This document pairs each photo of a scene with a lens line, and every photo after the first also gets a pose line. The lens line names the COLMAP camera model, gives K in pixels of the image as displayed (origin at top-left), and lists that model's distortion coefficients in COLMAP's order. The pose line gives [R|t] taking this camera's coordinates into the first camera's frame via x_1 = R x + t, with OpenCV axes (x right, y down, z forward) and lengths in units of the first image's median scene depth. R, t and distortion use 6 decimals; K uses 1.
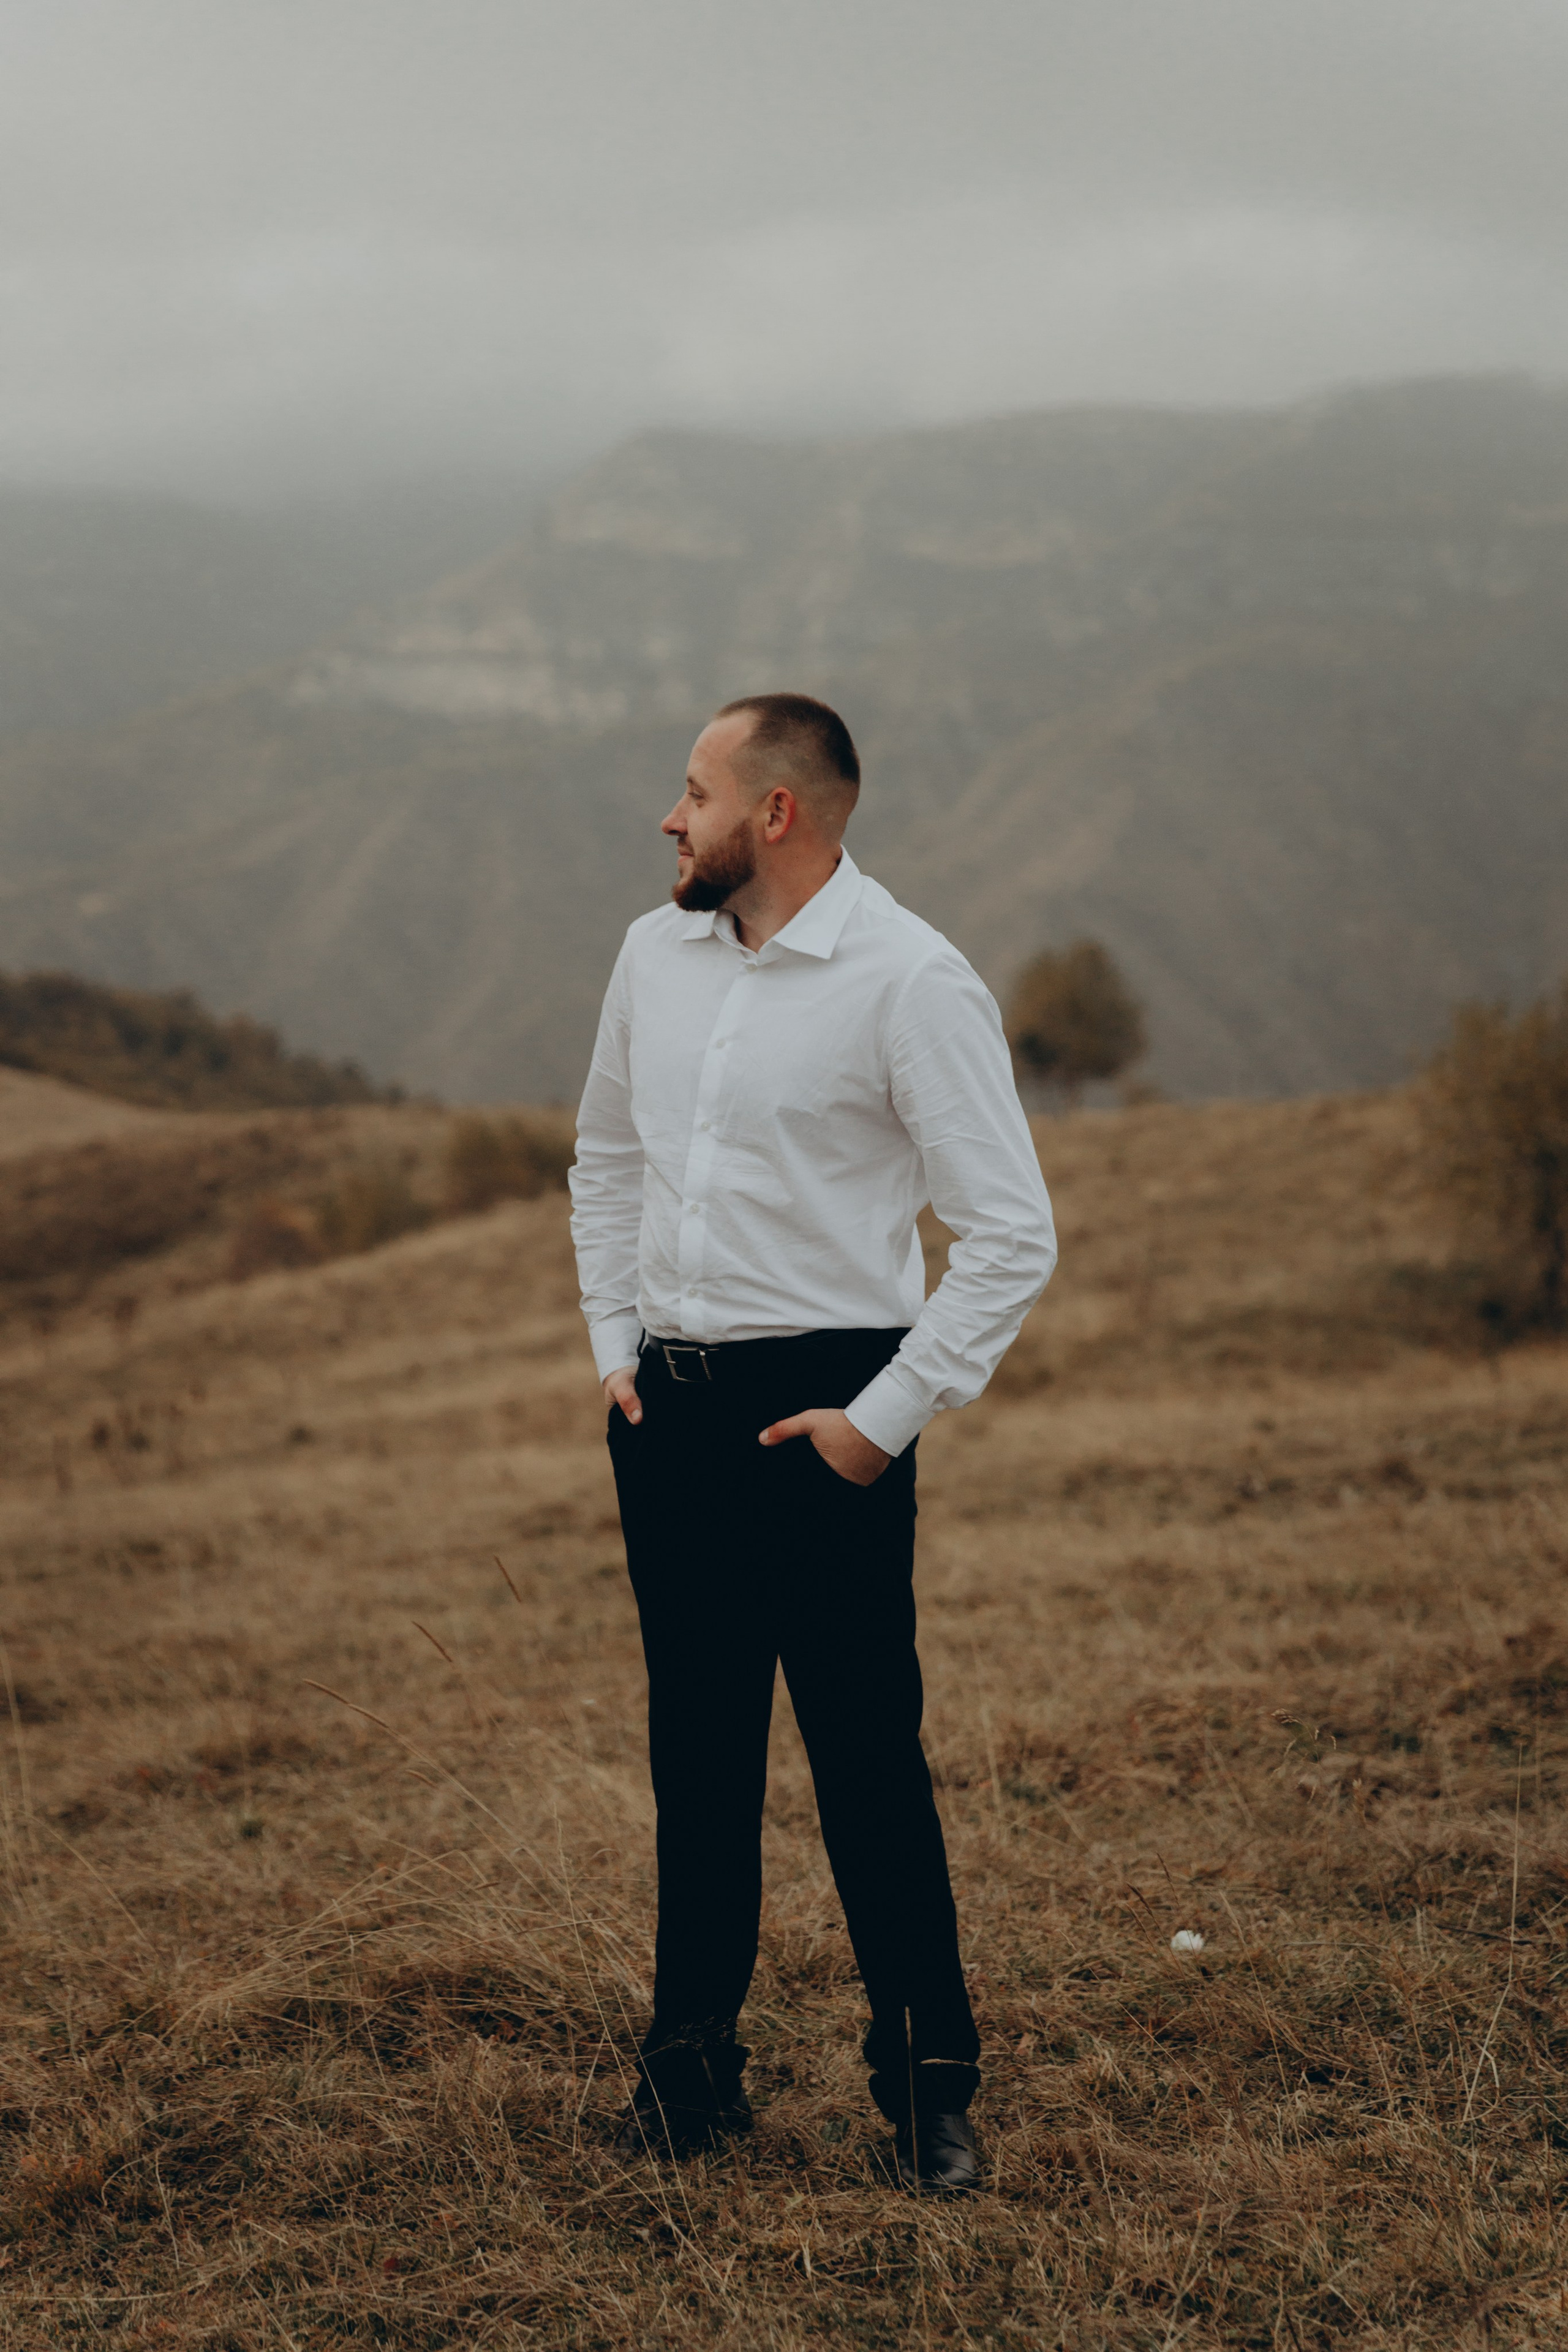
lens RADIAL K [[6054.4, 0, 784.0], [0, 6054.4, 1176.0], [0, 0, 1]] dist [-0.001684, 0.166187]
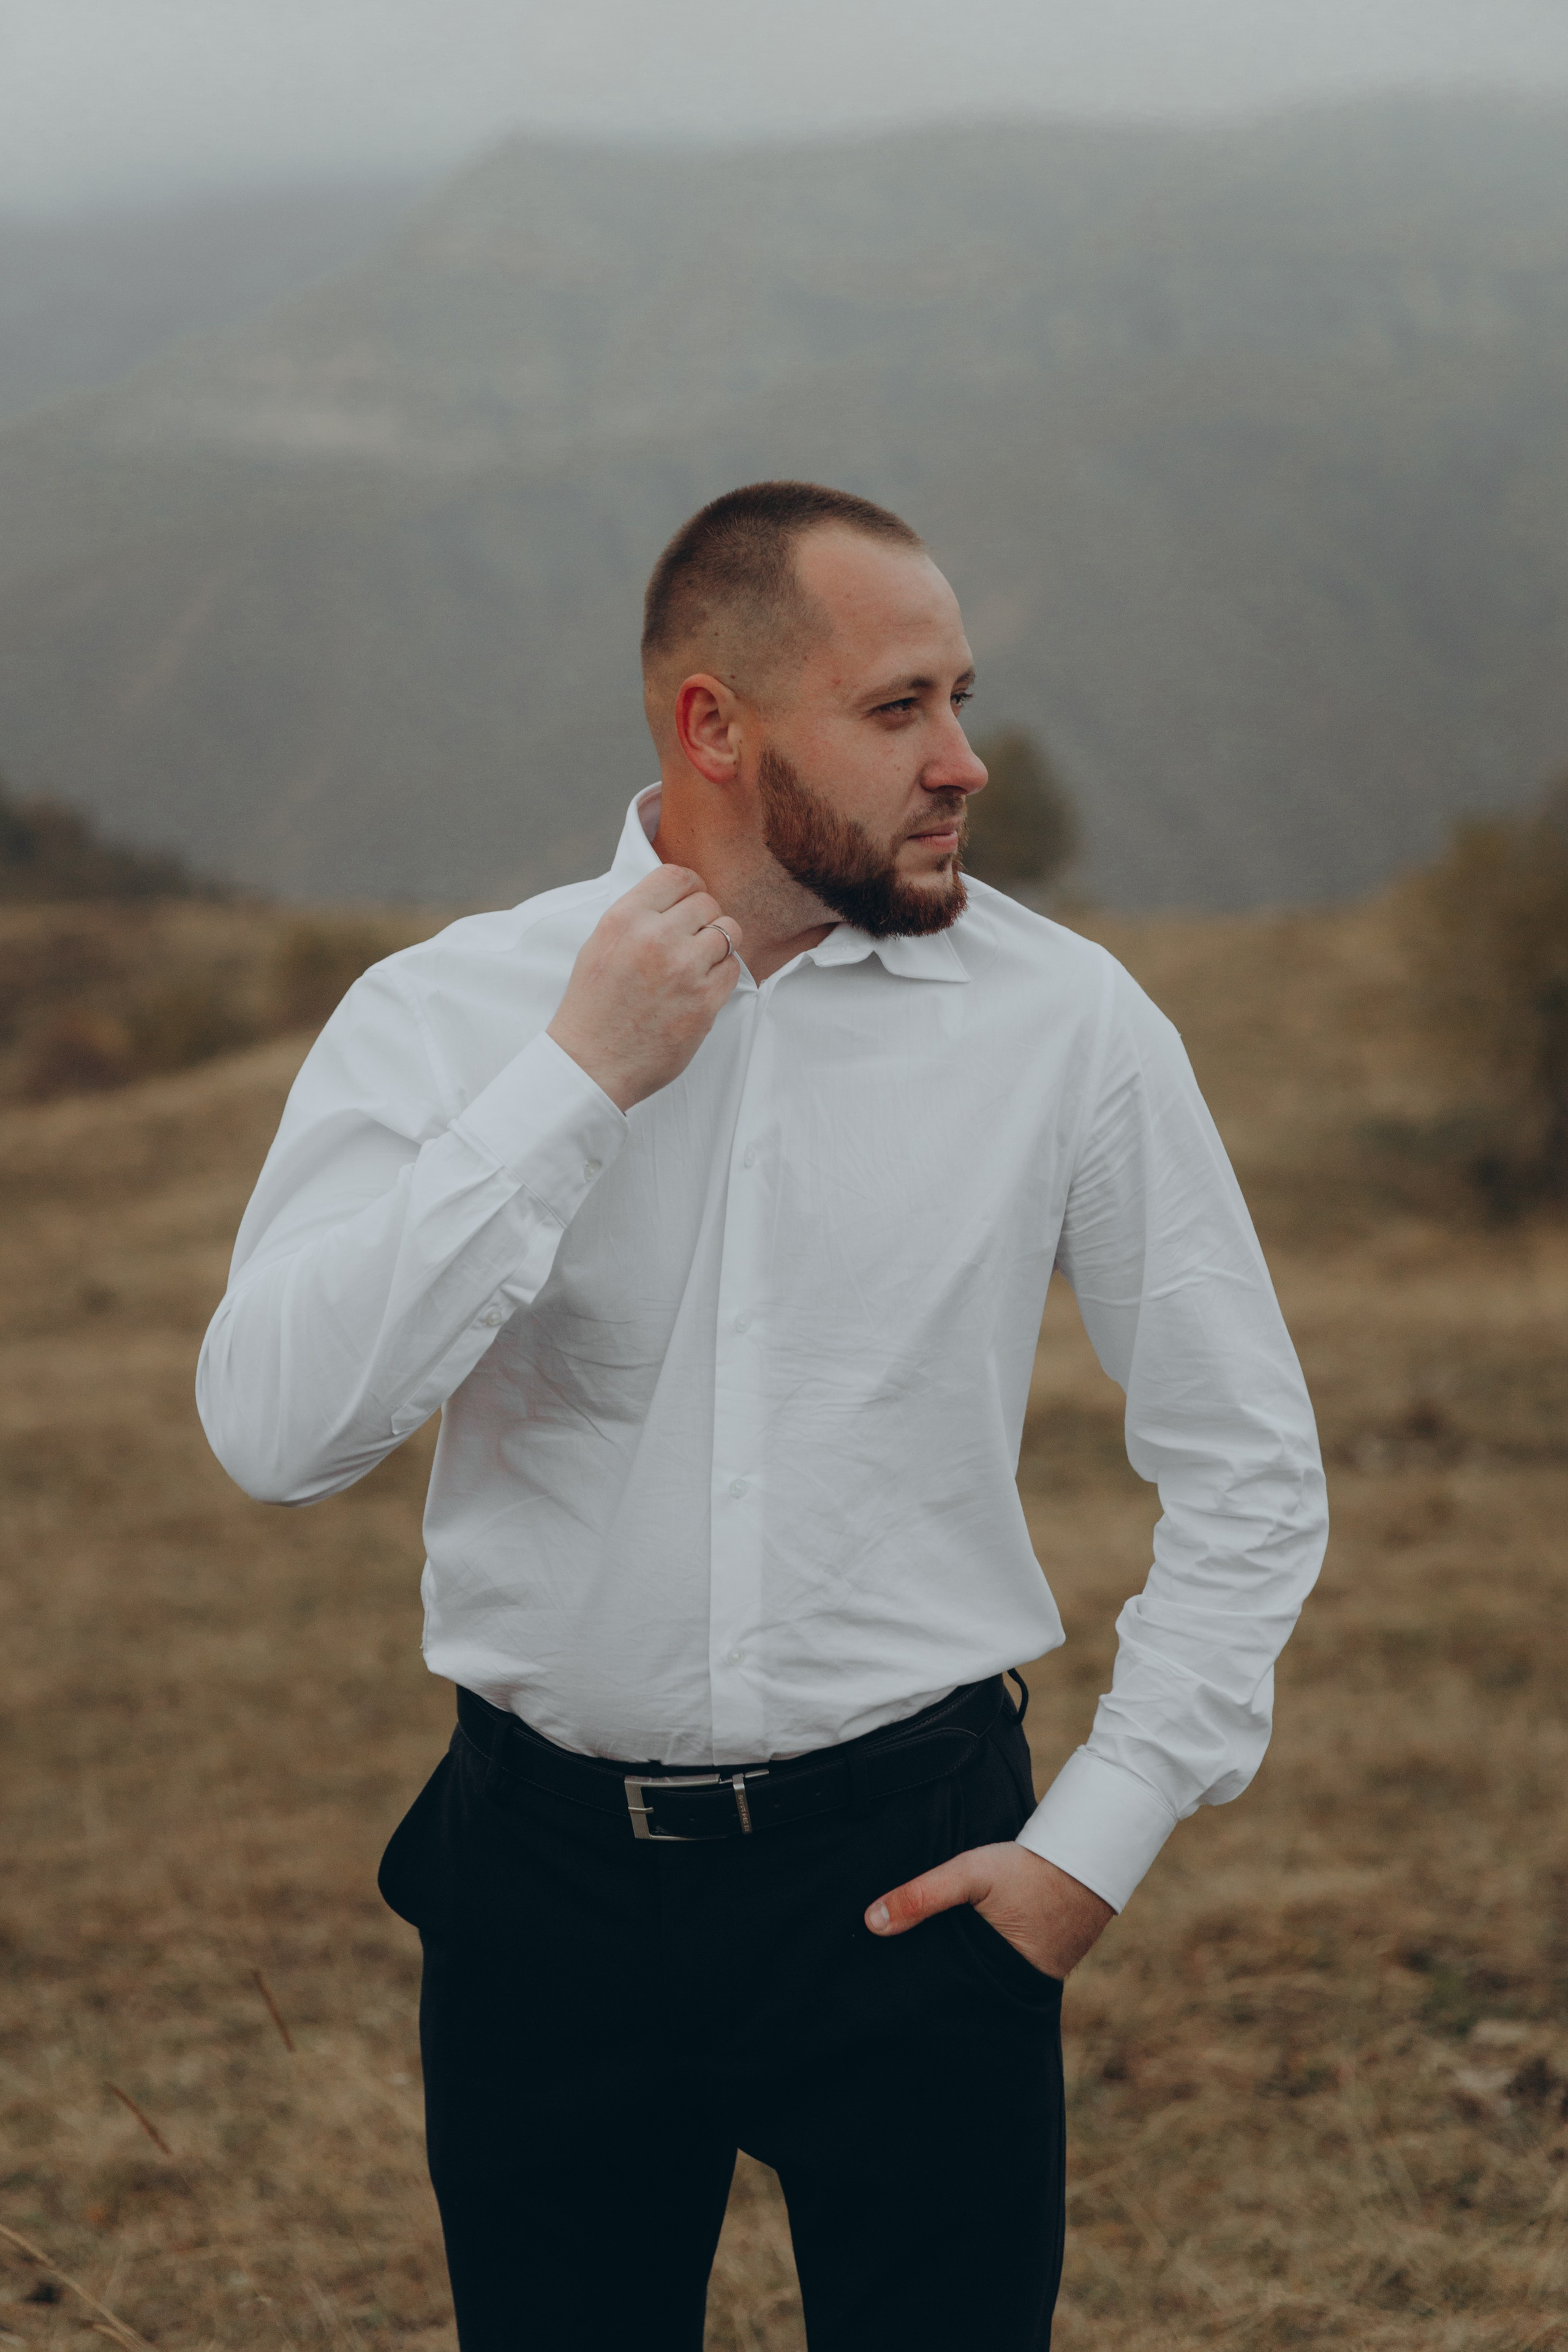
lens RADIAL K [[4904.3, 0, 784.0], [0, 4904.3, 1176.0], [0, 0, 1]] dist [0.006898, -0.071590]
pose [[0.999375, 0.010043, 0.033893, -0.006279], [-0.012476, 0.997302, 0.072343, -0.025571], [-0.033075, -0.072720, 0.996804, 0.294121]]
